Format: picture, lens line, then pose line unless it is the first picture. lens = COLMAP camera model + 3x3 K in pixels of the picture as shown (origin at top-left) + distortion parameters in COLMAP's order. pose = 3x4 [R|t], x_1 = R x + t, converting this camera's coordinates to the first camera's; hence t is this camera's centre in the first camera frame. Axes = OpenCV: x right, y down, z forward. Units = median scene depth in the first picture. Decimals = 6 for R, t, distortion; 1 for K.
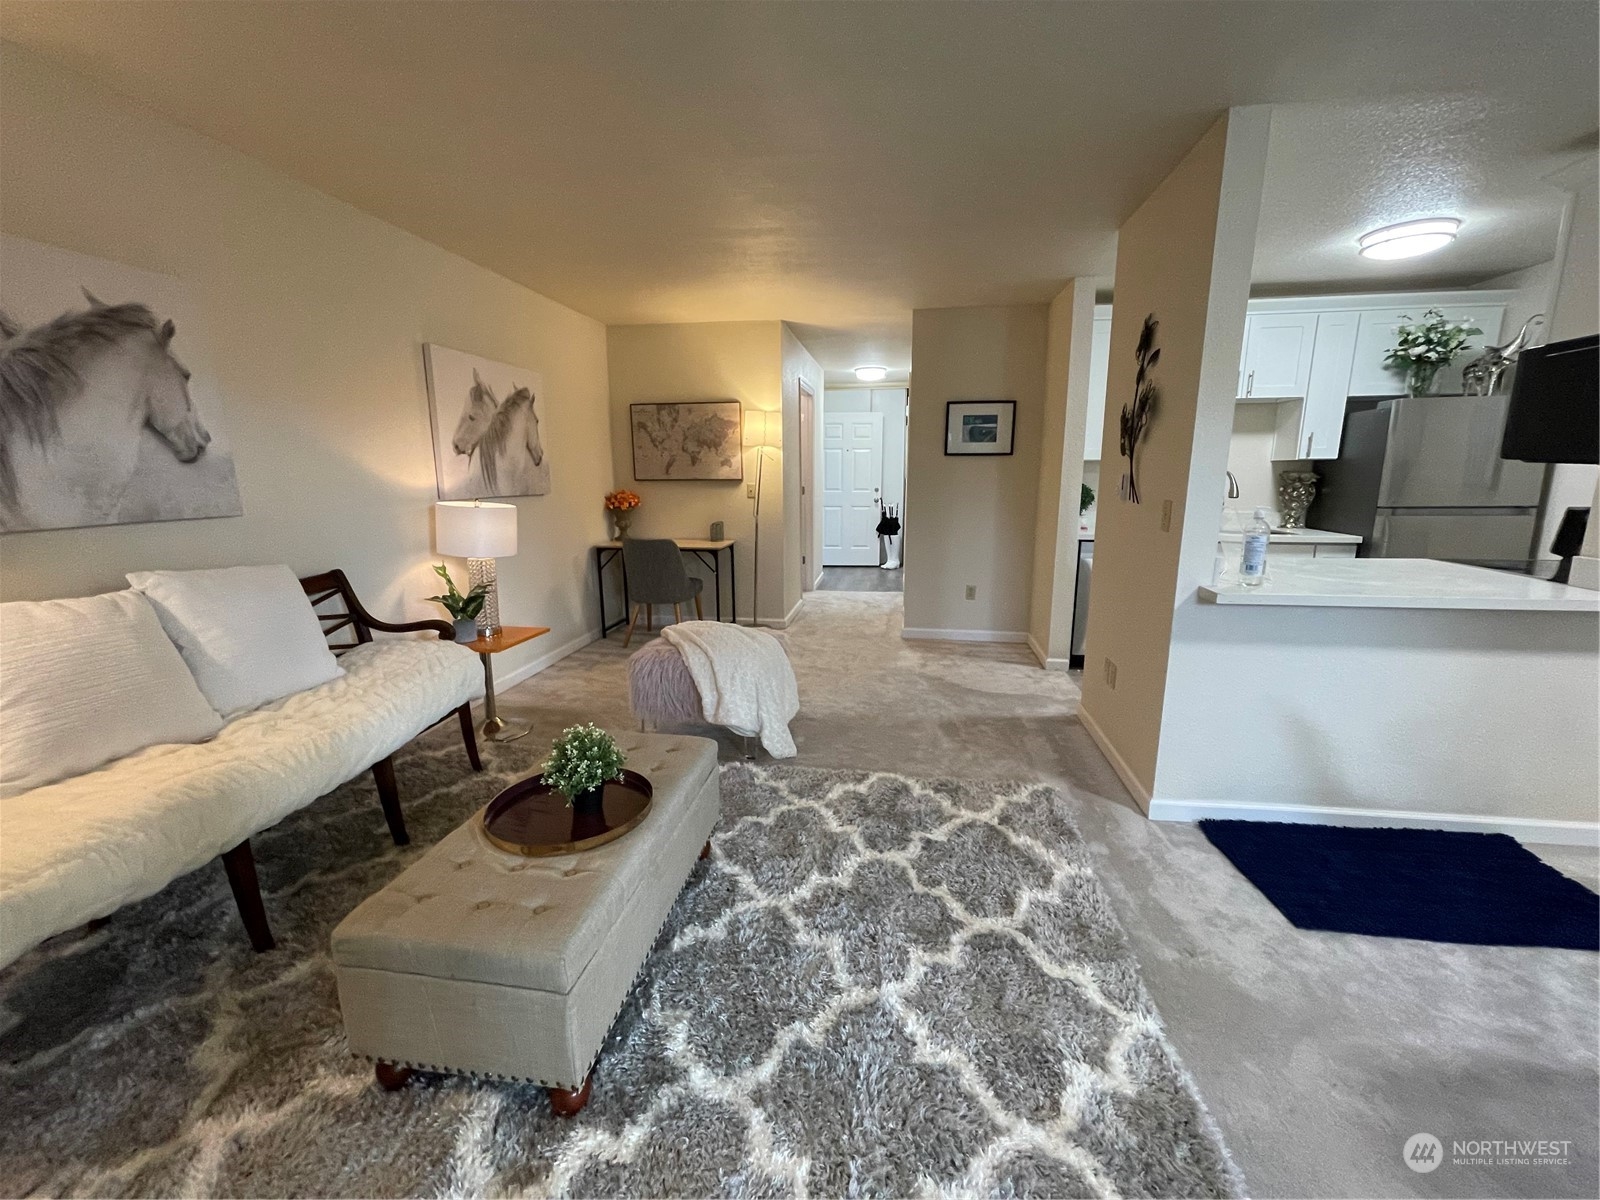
lens RADIAL K [[644.6, 0, 802.8], [0, 644.6, 597.7], [0, 0, 1]] dist [0.001318, -0.000991]
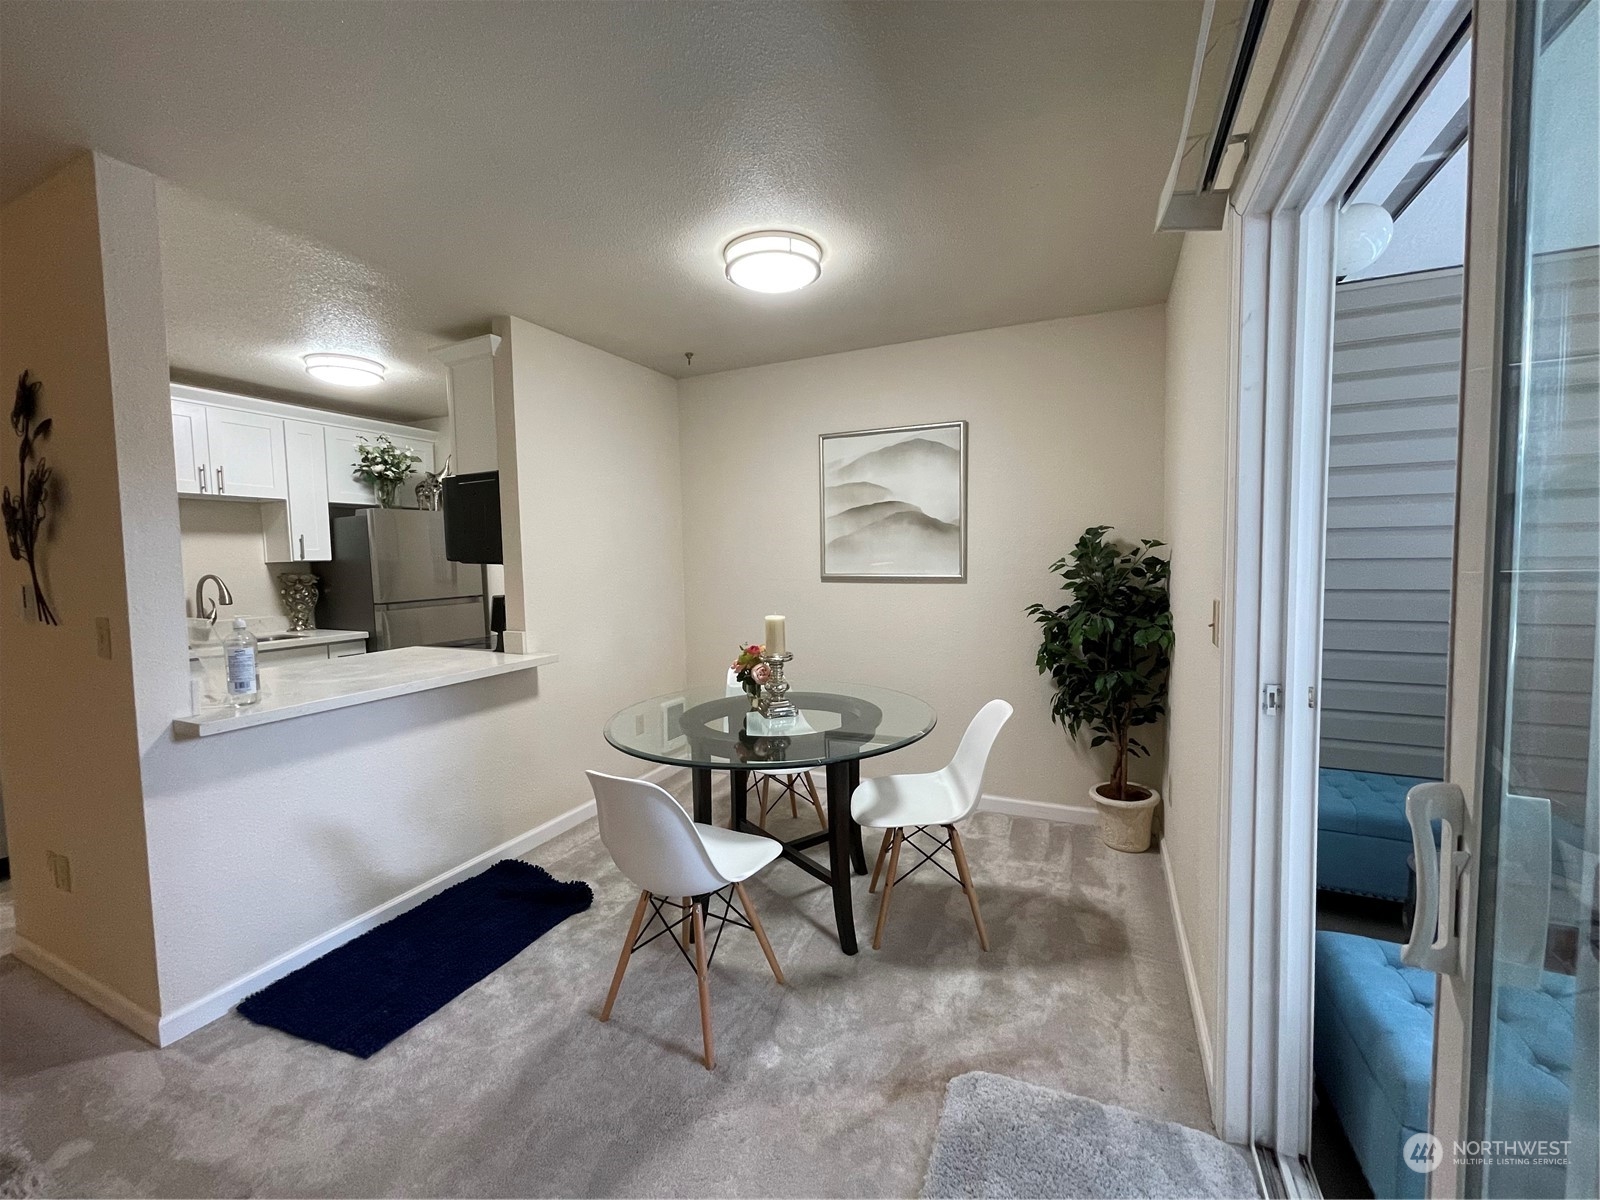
lens RADIAL K [[644.6, 0, 795.5], [0, 644.6, 598.5], [0, 0, 1]] dist [0.001318, -0.000991]
pose [[0.285336, -0.061858, 0.956429, 0.070738], [0.205092, 0.978740, 0.002115, -0.007845], [-0.936227, 0.195552, 0.291956, 0.016688]]
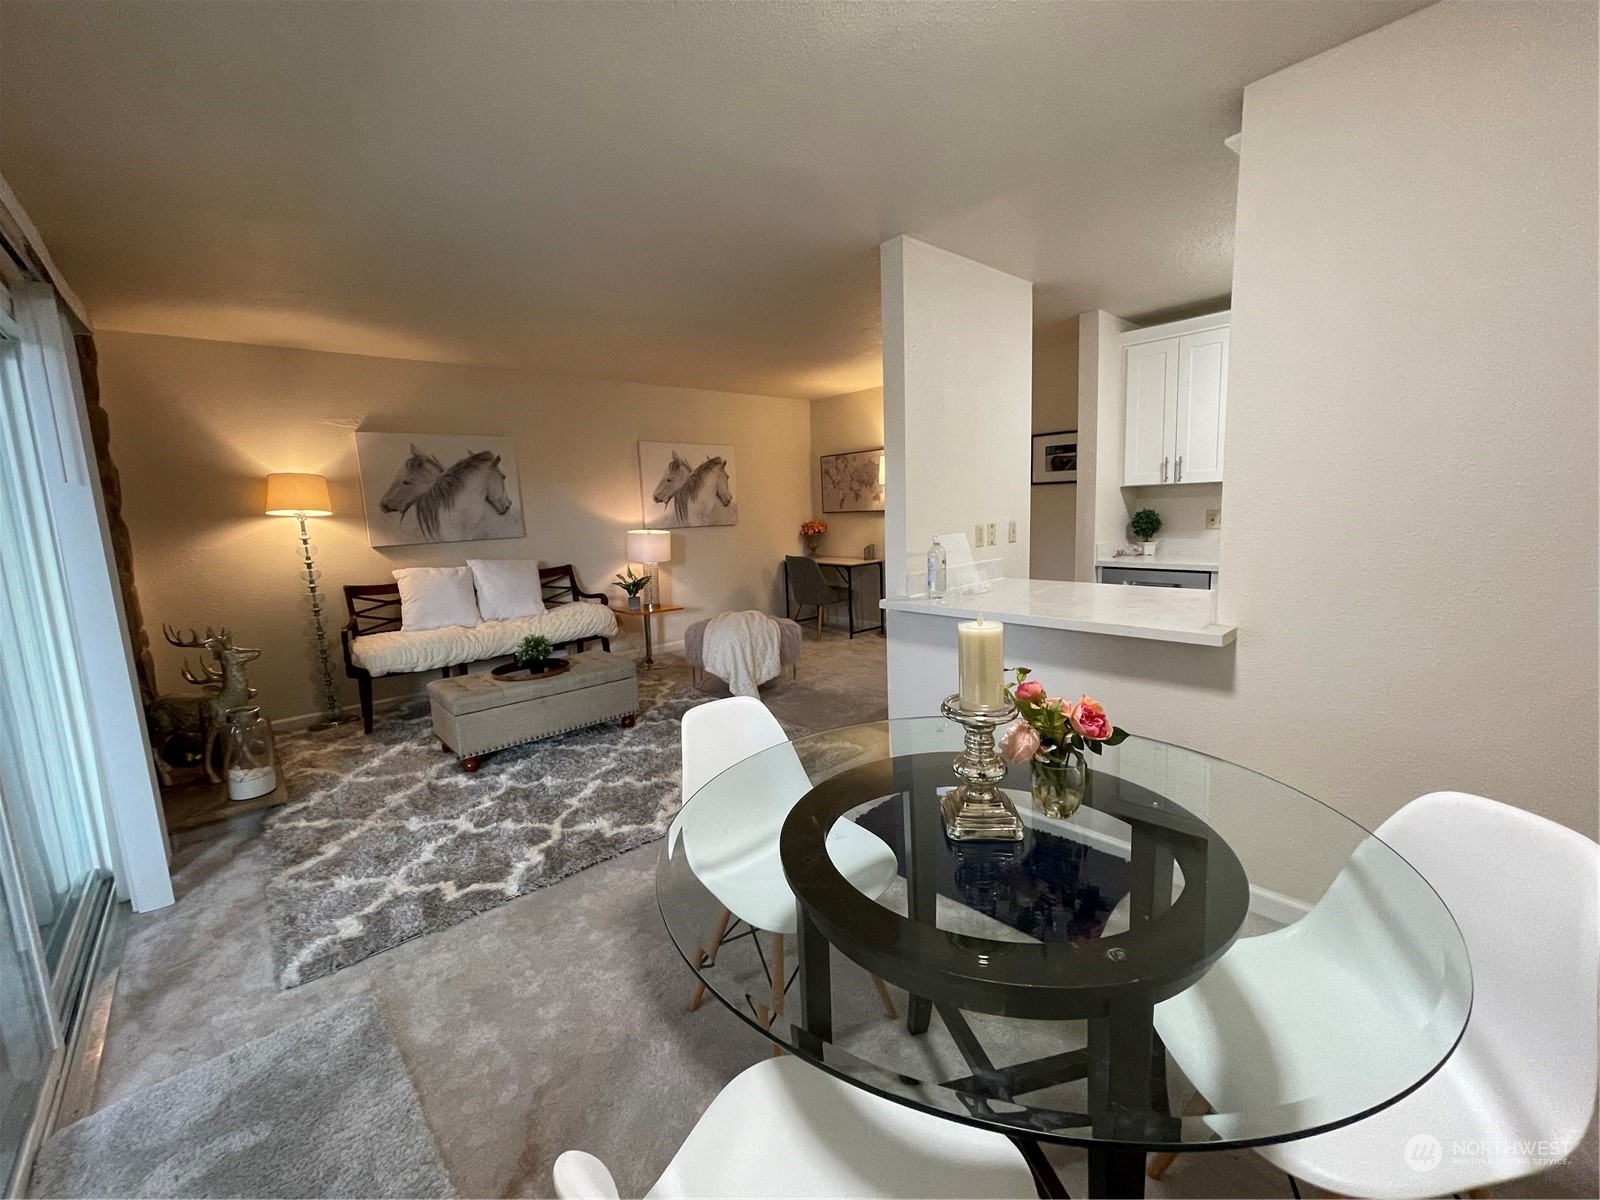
lens RADIAL K [[644.6, 0, 808.0], [0, 644.6, 601.5], [0, 0, 1]] dist [0.001318, -0.000991]
pose [[0.778964, 0.066442, -0.623538, 1.092753], [-0.086785, 0.996224, -0.002264, 0.009960], [0.621034, 0.055878, 0.781790, -0.091312]]
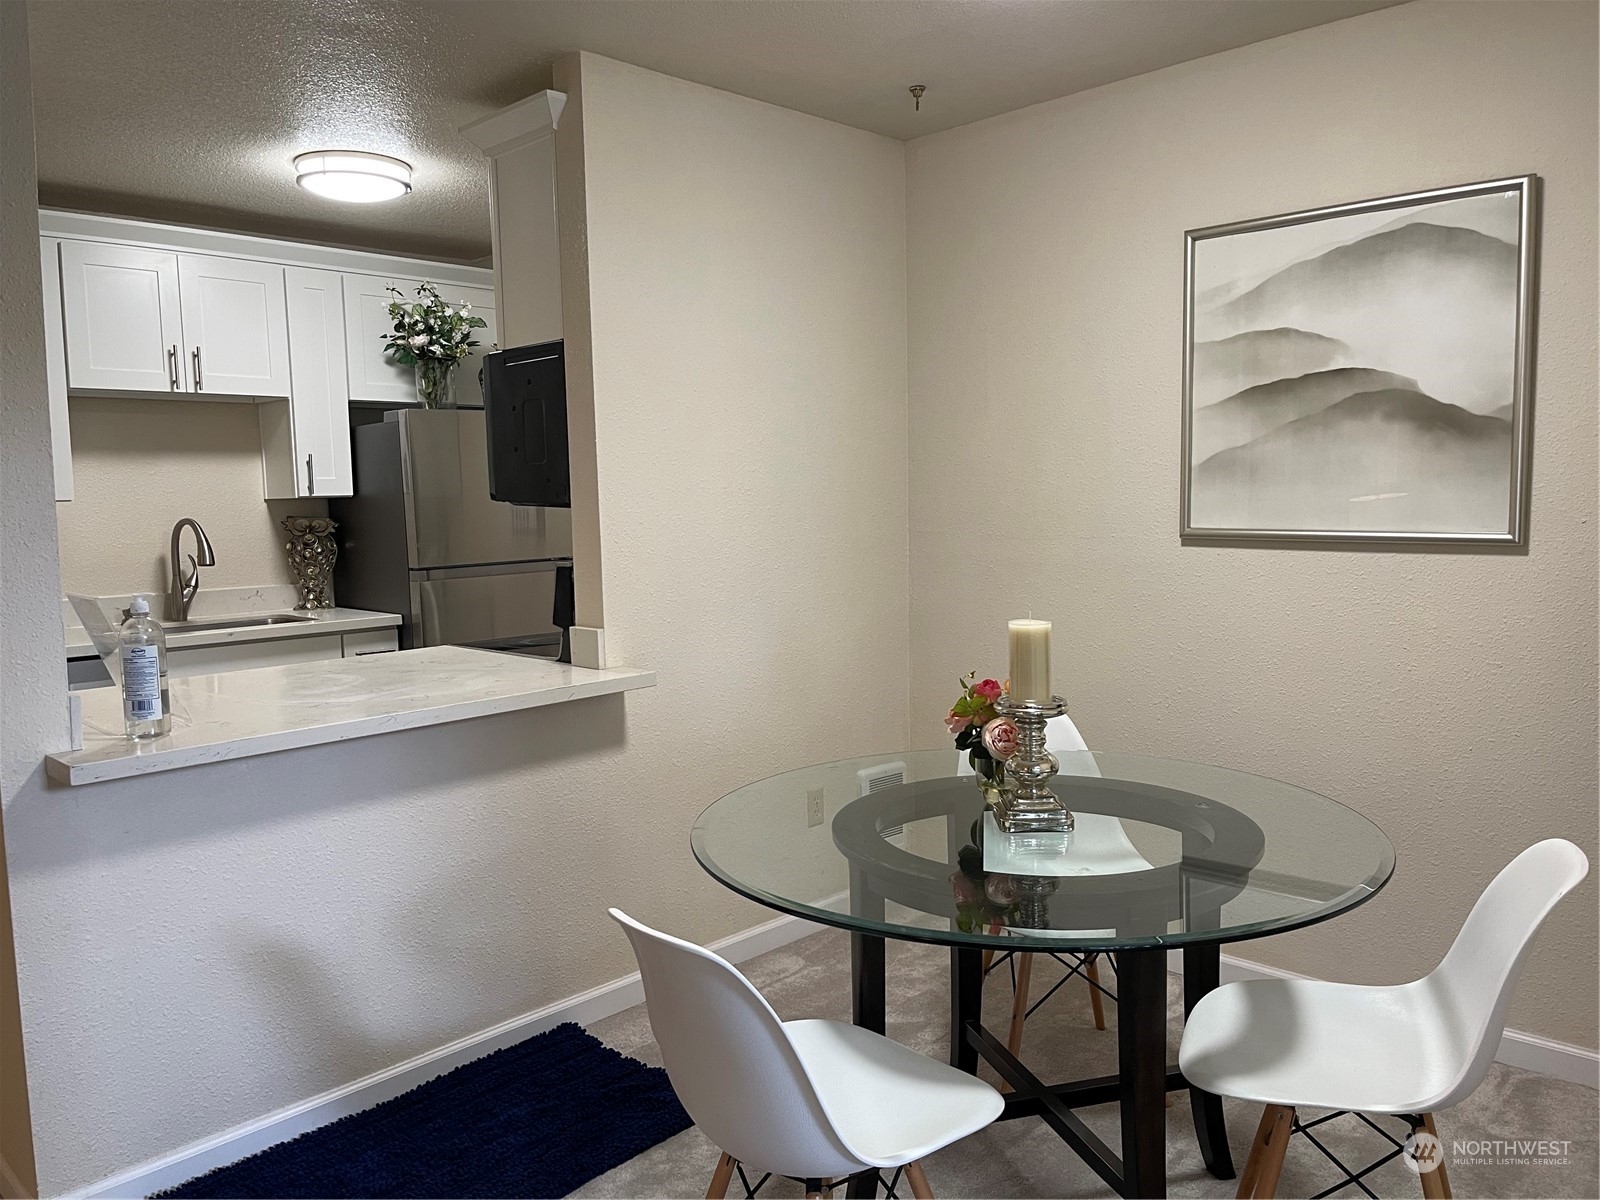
lens RADIAL K [[1207.8, 0, 793.0], [0, 1207.8, 608.0], [0, 0, 1]] dist [0.030866, -0.028375]
pose [[0.586609, -0.085981, 0.805294, 0.172612], [0.175665, 0.984184, -0.022880, -0.006212], [-0.790590, 0.154883, 0.592435, -0.046364]]
